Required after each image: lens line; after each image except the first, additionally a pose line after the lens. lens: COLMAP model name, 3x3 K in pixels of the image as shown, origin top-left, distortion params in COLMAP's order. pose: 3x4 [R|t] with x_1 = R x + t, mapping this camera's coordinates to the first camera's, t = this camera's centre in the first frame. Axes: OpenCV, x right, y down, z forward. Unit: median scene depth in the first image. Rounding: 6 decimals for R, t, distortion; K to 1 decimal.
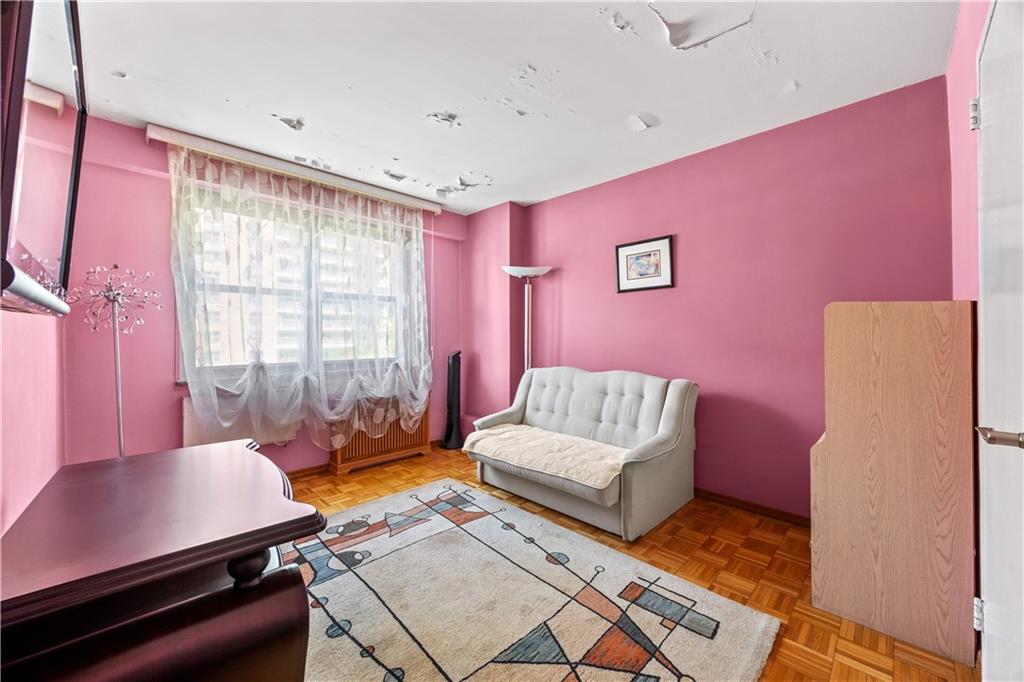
lens RADIAL K [[397.6, 0, 512.1], [0, 397.6, 338.9], [0, 0, 1]] dist [-0.002060, 0.000068]
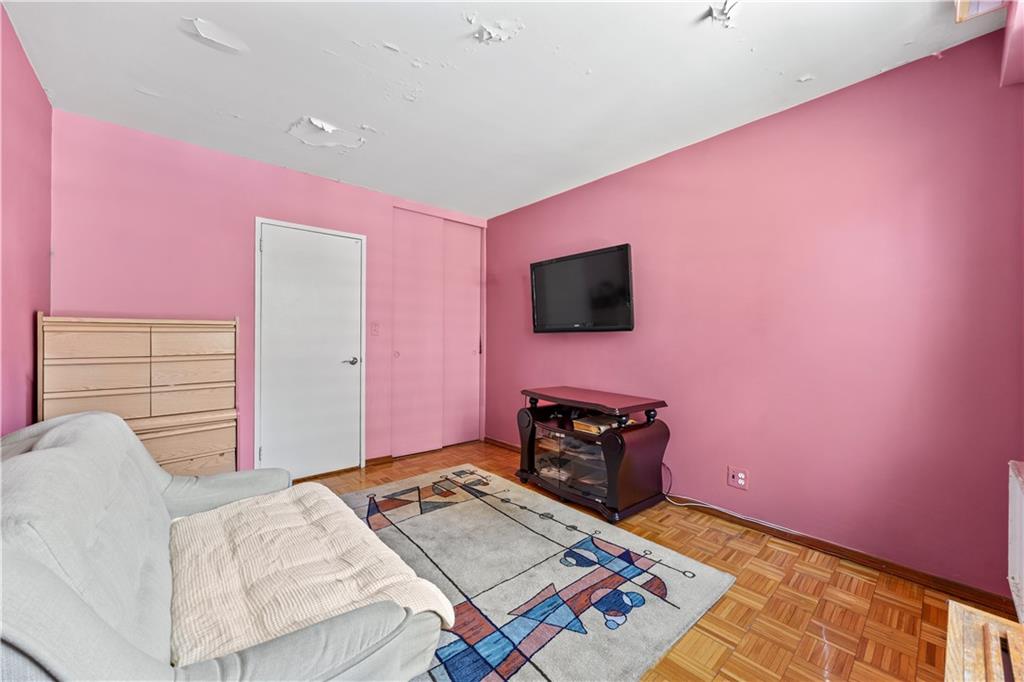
lens RADIAL K [[397.6, 0, 512.4], [0, 397.6, 337.0], [0, 0, 1]] dist [-0.002060, 0.000068]
pose [[-0.997465, -0.003182, 0.071091, -0.308793], [-0.002909, 0.999988, 0.003940, -0.011917], [-0.071102, 0.003723, -0.997462, 1.994994]]
